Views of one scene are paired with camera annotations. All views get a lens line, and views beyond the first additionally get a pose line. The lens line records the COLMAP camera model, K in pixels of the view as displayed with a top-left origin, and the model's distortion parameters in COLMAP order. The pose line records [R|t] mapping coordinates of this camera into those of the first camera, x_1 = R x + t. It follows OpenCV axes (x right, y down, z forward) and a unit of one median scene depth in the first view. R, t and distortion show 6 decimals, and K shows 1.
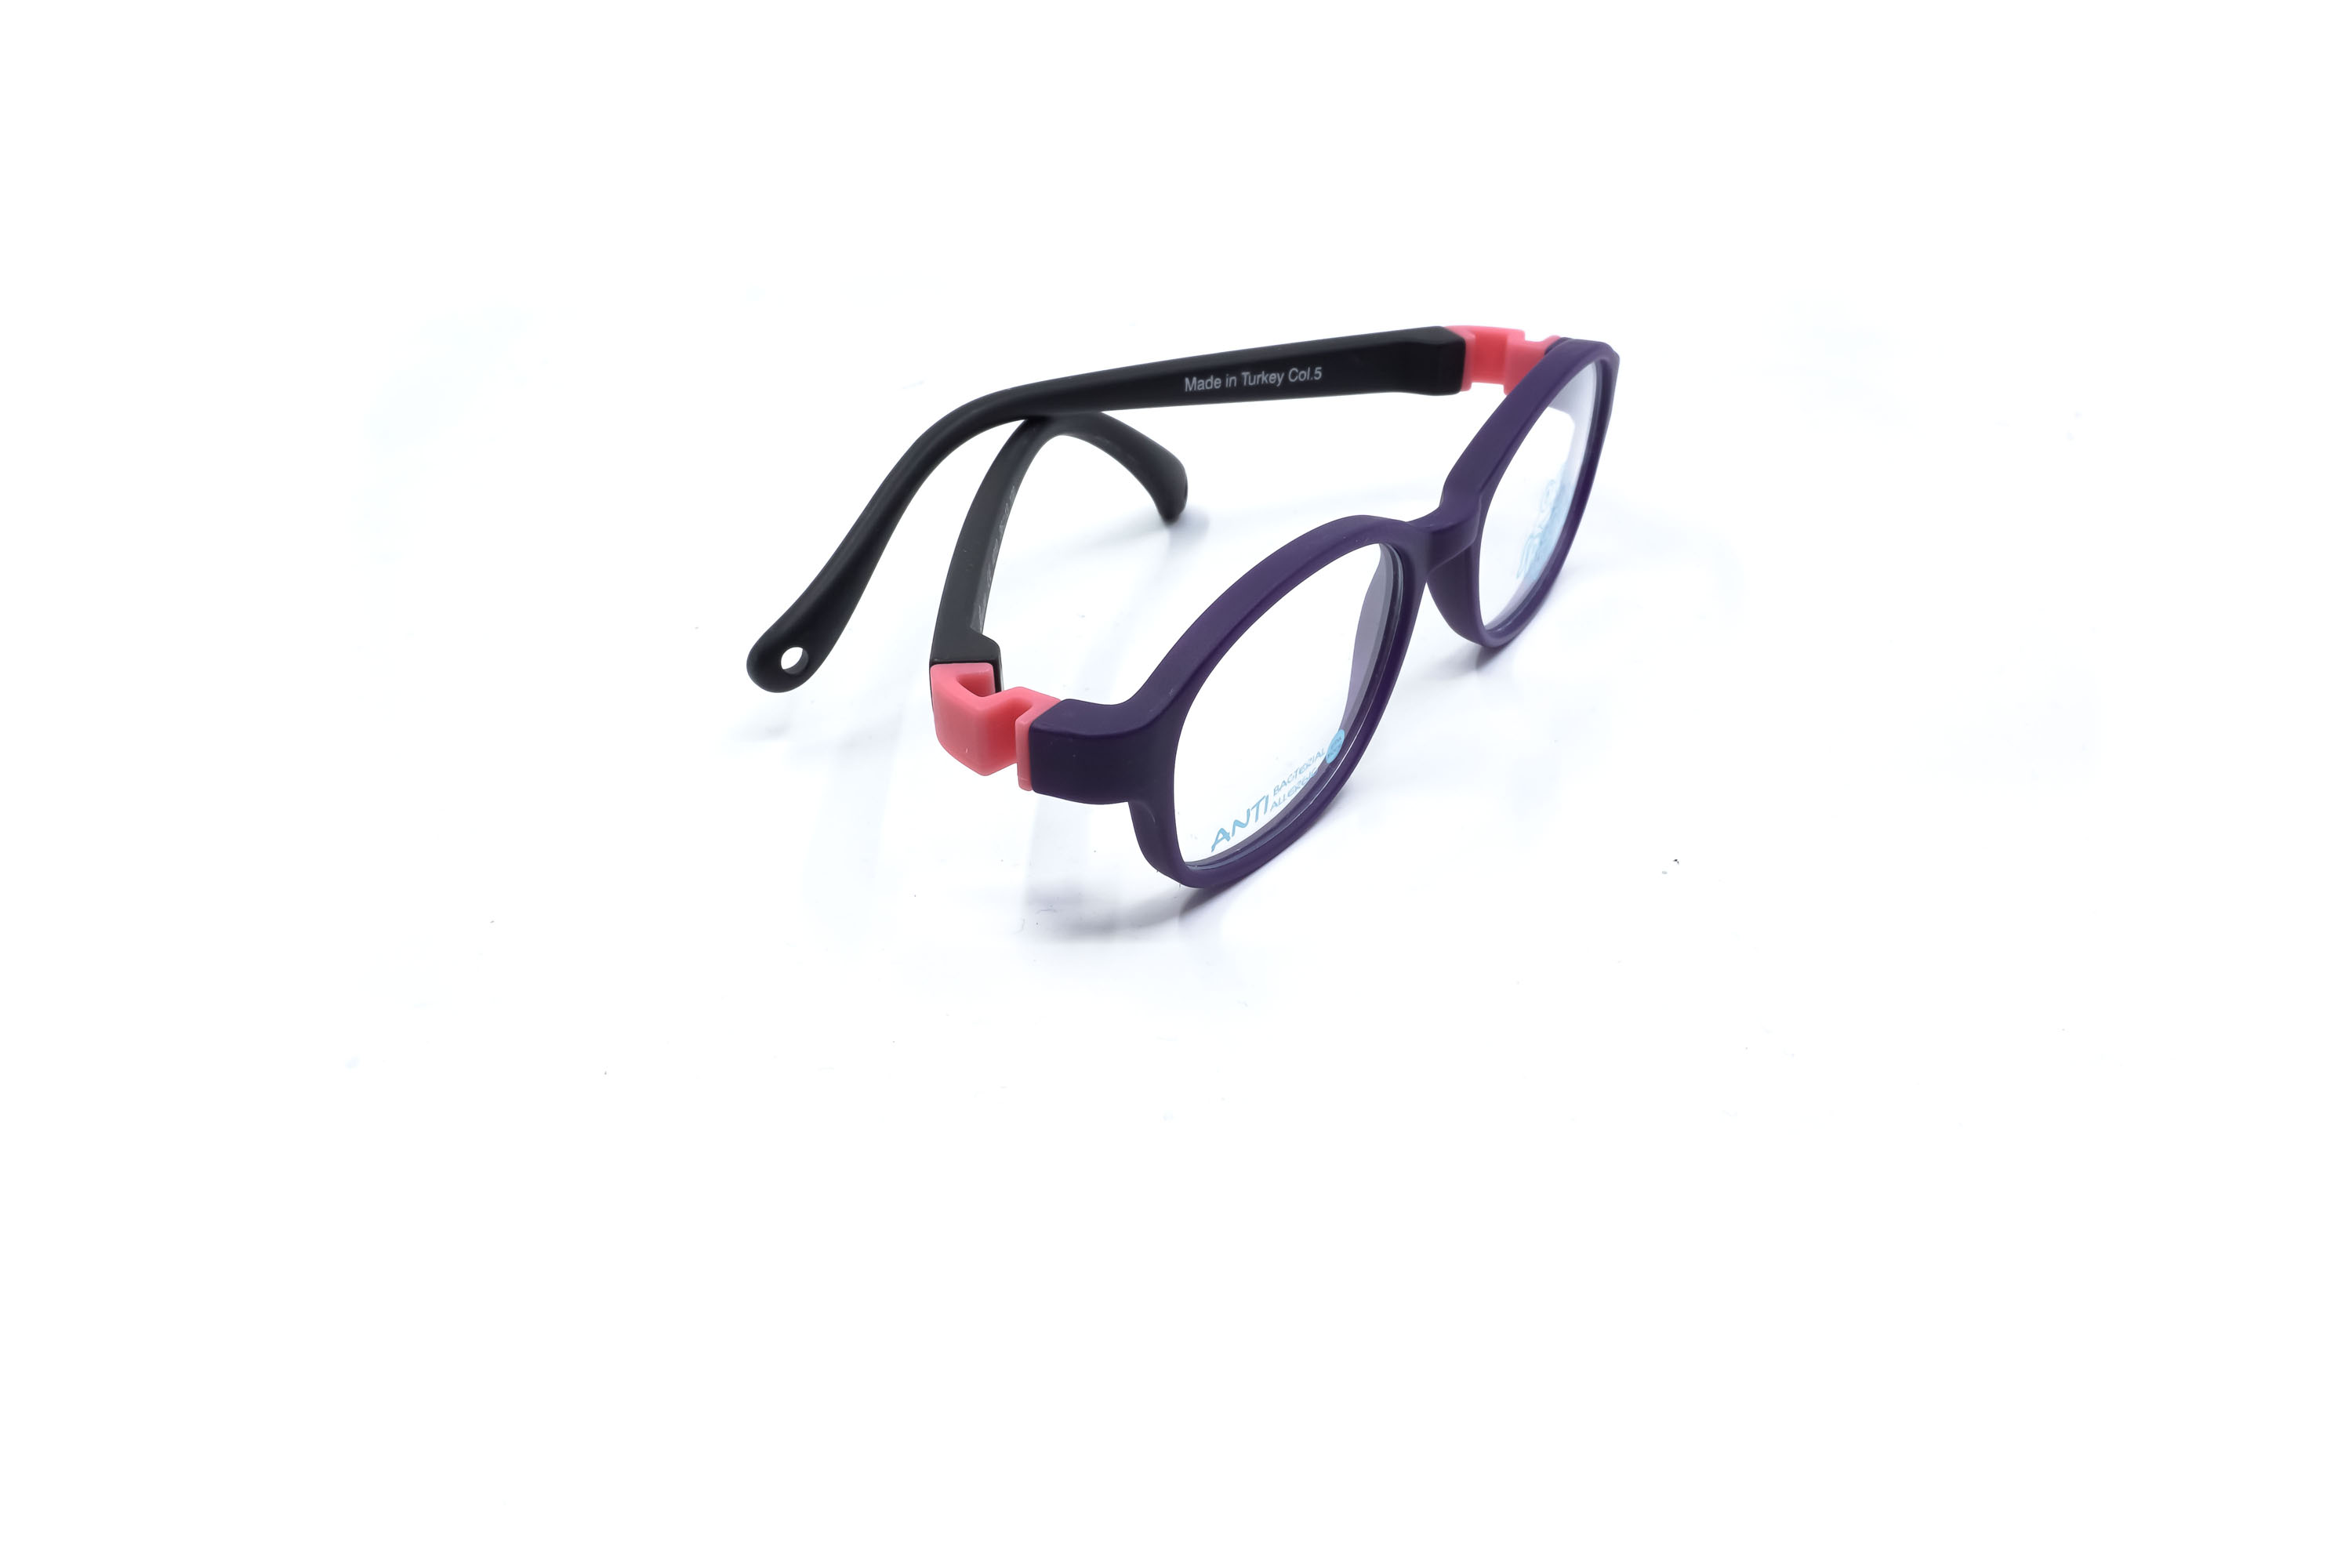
lens RADIAL K [[2397.4, 0, 1216.8], [0, 2397.4, 783.1], [0, 0, 1]] dist [0.006464, -0.003186]
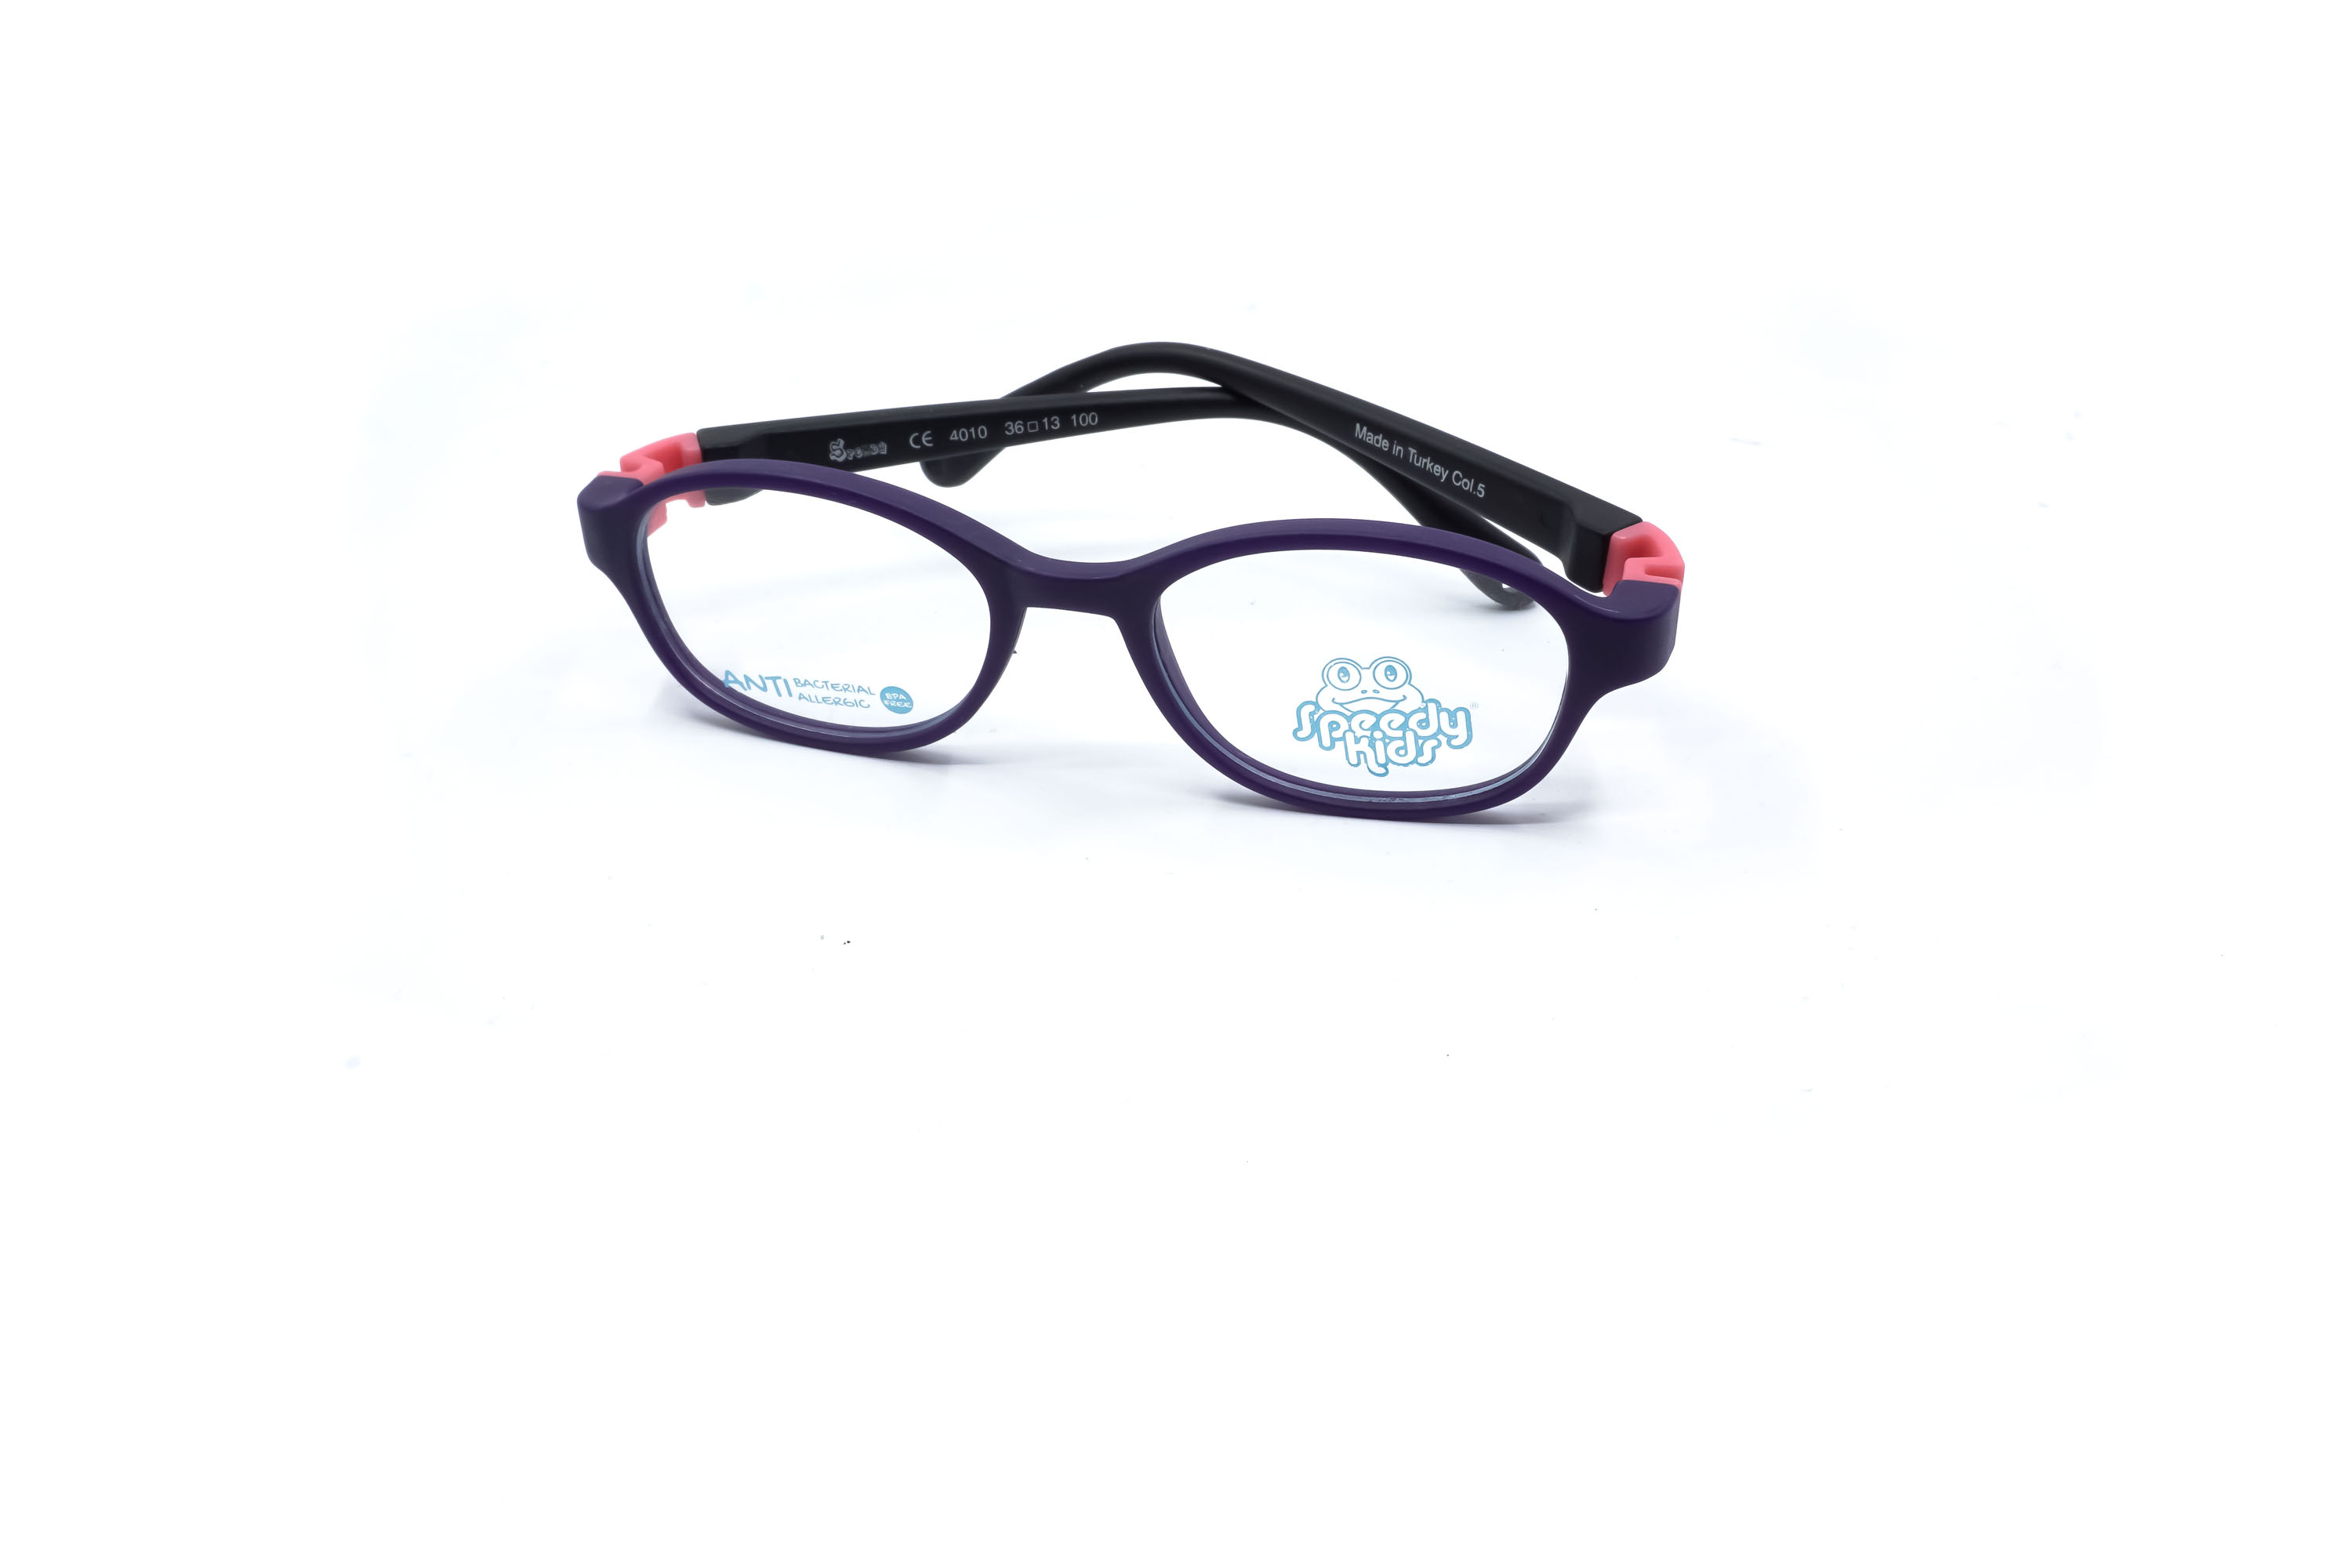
lens RADIAL K [[2397.4, 0, 1216.8], [0, 2397.4, 783.1], [0, 0, 1]] dist [0.006464, -0.003186]
pose [[0.263551, 0.483543, -0.834702, 0.862434], [-0.468839, 0.820428, 0.327242, -0.347327], [0.843049, 0.305096, 0.442928, 0.590256]]
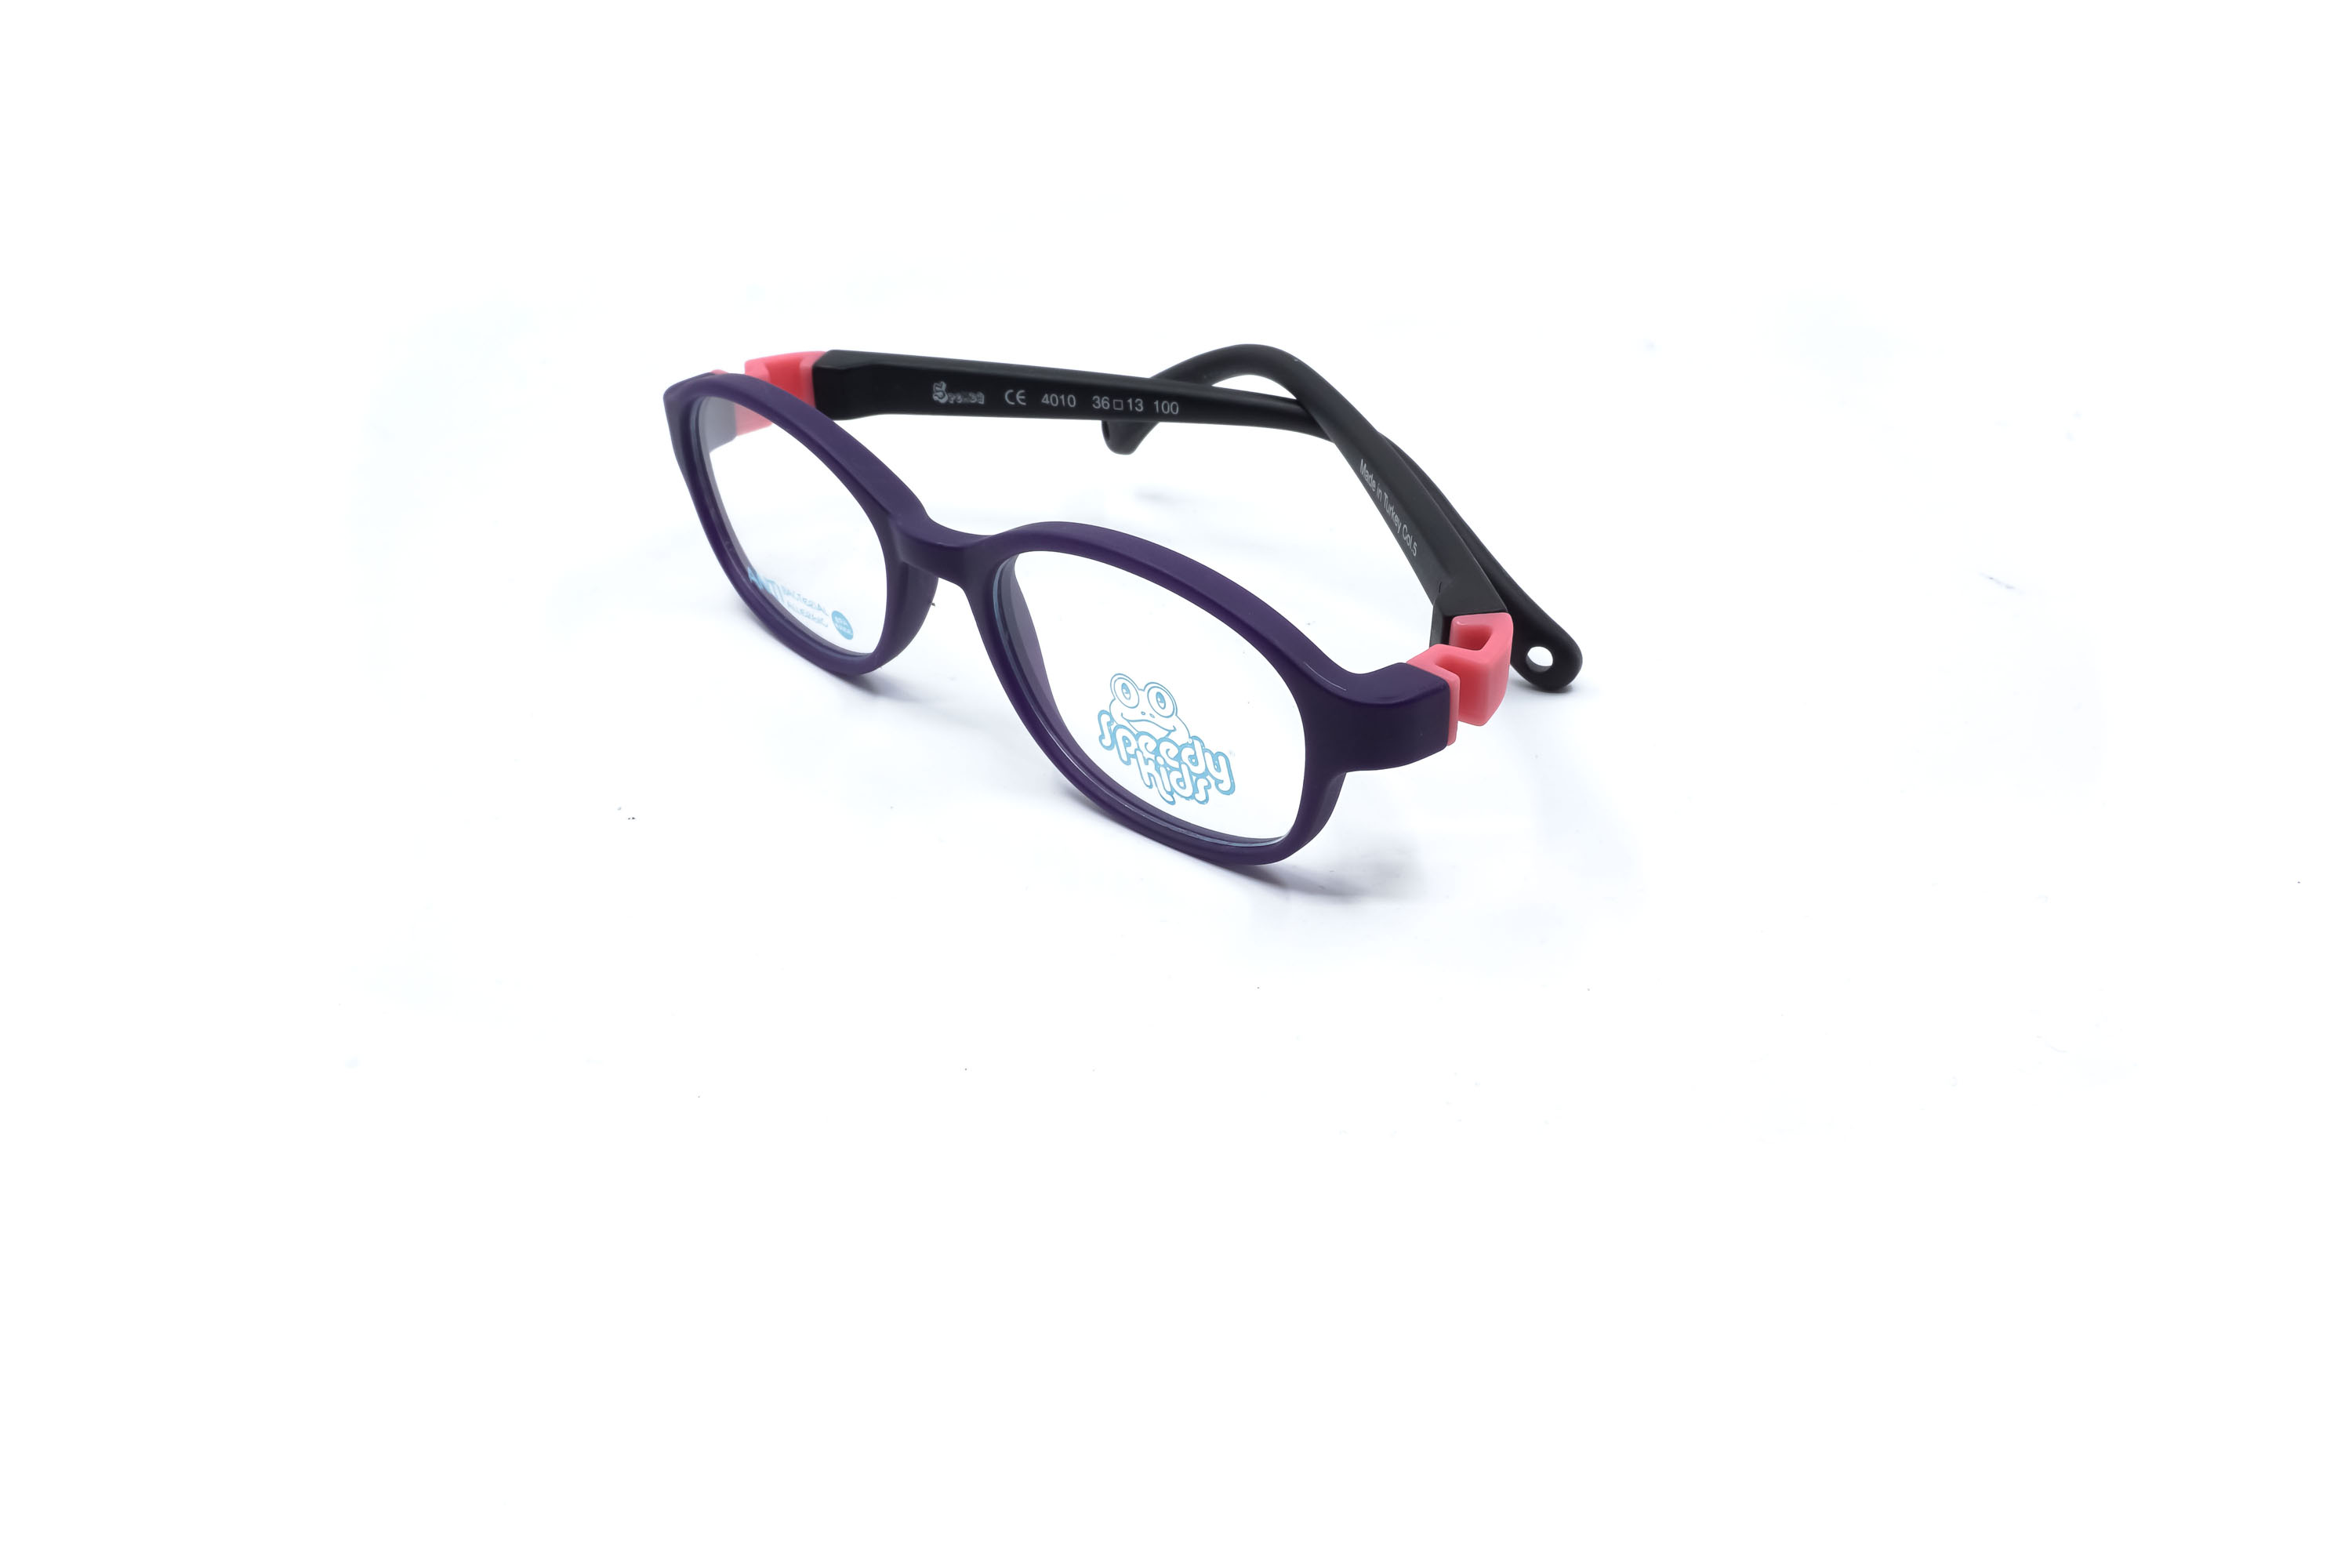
lens RADIAL K [[2397.4, 0, 1216.8], [0, 2397.4, 783.1], [0, 0, 1]] dist [0.006464, -0.003186]
pose [[-0.251781, 0.491929, -0.833434, 0.856273], [-0.465874, 0.693224, 0.549911, -0.580549], [0.848274, 0.526732, 0.054636, 0.995815]]
